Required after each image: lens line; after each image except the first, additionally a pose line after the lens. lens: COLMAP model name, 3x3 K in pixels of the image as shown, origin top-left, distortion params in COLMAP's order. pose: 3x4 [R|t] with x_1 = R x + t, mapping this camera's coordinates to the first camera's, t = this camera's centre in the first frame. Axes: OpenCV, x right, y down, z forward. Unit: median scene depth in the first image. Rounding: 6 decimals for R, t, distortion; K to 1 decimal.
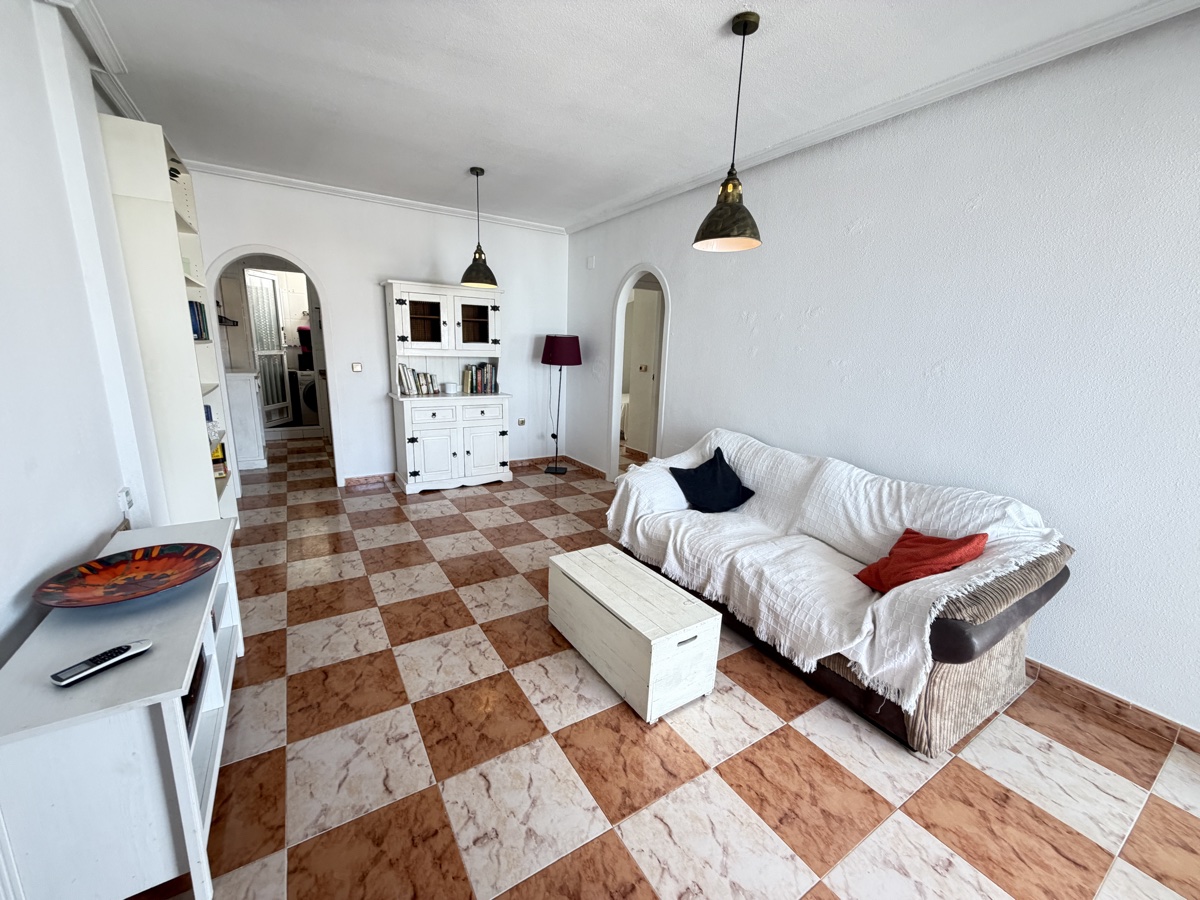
lens RADIAL K [[481.0, 0, 603.4], [0, 481.0, 450.7], [0, 0, 1]] dist [0.002244, -0.000296]
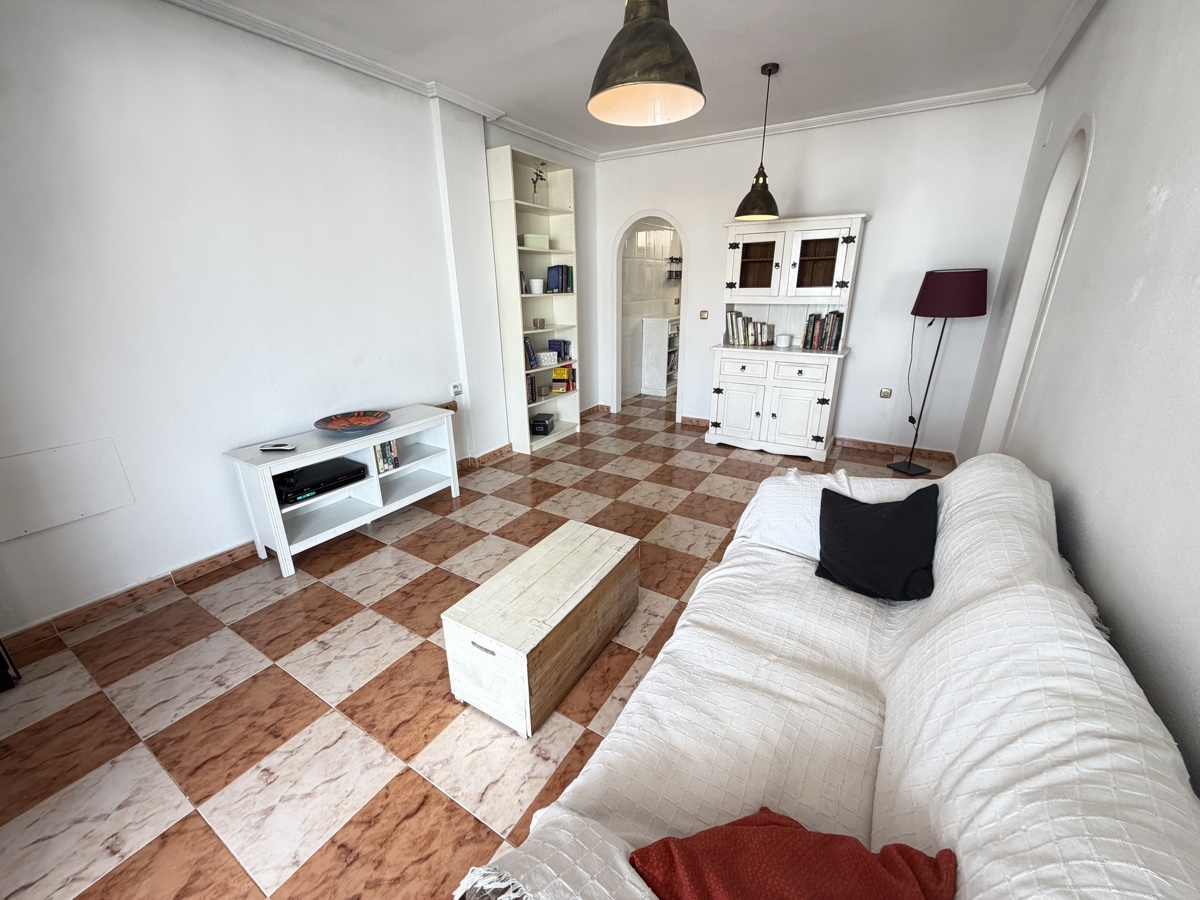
lens RADIAL K [[481.0, 0, 593.6], [0, 481.0, 451.4], [0, 0, 1]] dist [0.002244, -0.000296]
pose [[0.427656, 0.261587, -0.865265, 0.384998], [-0.168394, 0.963512, 0.208060, -0.064729], [0.888118, 0.056727, 0.456101, 0.325256]]
